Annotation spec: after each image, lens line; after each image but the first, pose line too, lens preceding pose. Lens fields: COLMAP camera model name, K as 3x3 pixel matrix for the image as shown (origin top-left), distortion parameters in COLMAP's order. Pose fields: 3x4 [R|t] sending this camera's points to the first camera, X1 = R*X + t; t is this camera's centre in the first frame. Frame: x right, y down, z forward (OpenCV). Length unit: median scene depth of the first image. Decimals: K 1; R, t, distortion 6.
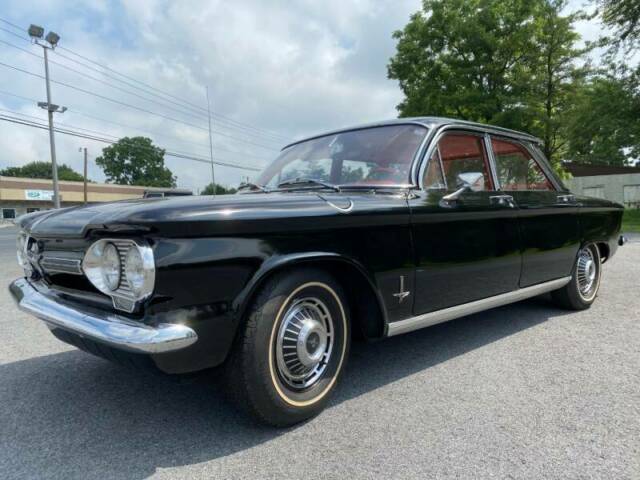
lens RADIAL K [[492.5, 0, 317.0], [0, 492.5, 228.9], [0, 0, 1]] dist [0.015798, -0.015343]
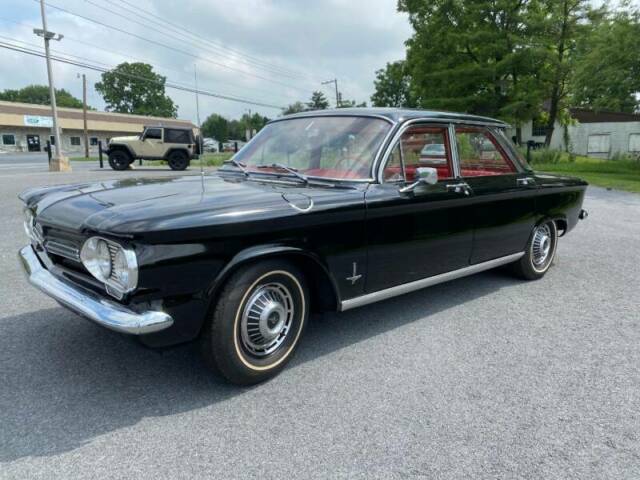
lens RADIAL K [[492.5, 0, 317.5], [0, 492.5, 230.6], [0, 0, 1]] dist [0.015798, -0.015343]
pose [[0.999396, 0.034747, -0.000018, 0.055005], [-0.034434, 0.990478, 0.133295, -0.089633], [0.004649, -0.133213, 0.991076, -0.099994]]
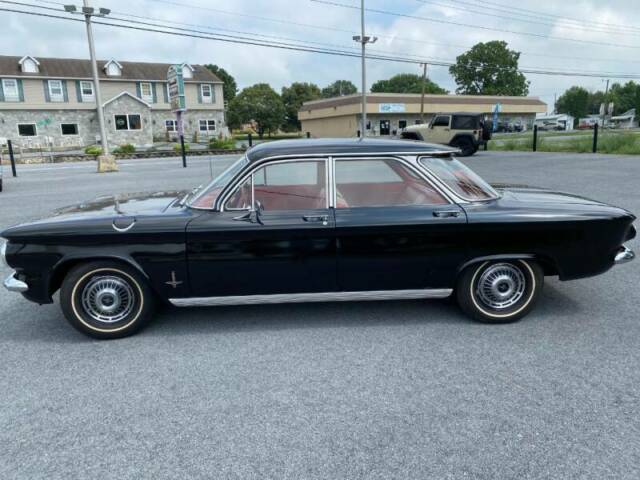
lens RADIAL K [[492.5, 0, 315.2], [0, 492.5, 223.5], [0, 0, 1]] dist [0.015798, -0.015343]
pose [[0.772313, 0.127005, -0.622416, 0.992633], [-0.017104, 0.983612, 0.179485, -0.230978], [0.635012, -0.127973, 0.761829, 0.078220]]
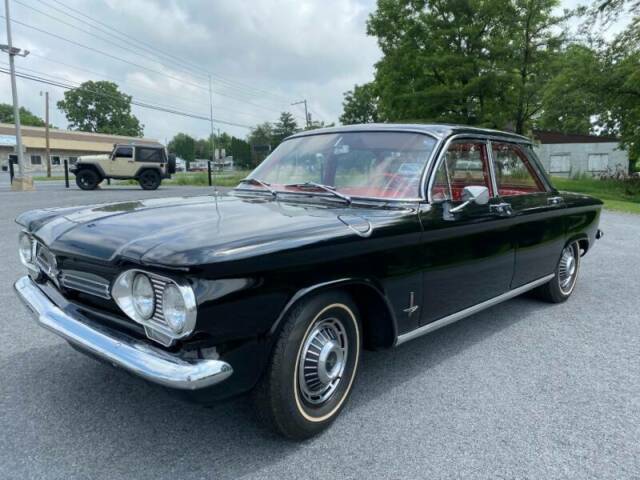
lens RADIAL K [[492.5, 0, 320.6], [0, 492.5, 225.6], [0, 0, 1]] dist [0.015798, -0.015343]
pose [[0.997234, 0.027486, 0.069059, -0.065638], [-0.033175, 0.996028, 0.082634, -0.084228], [-0.066513, -0.084696, 0.994184, -0.009537]]
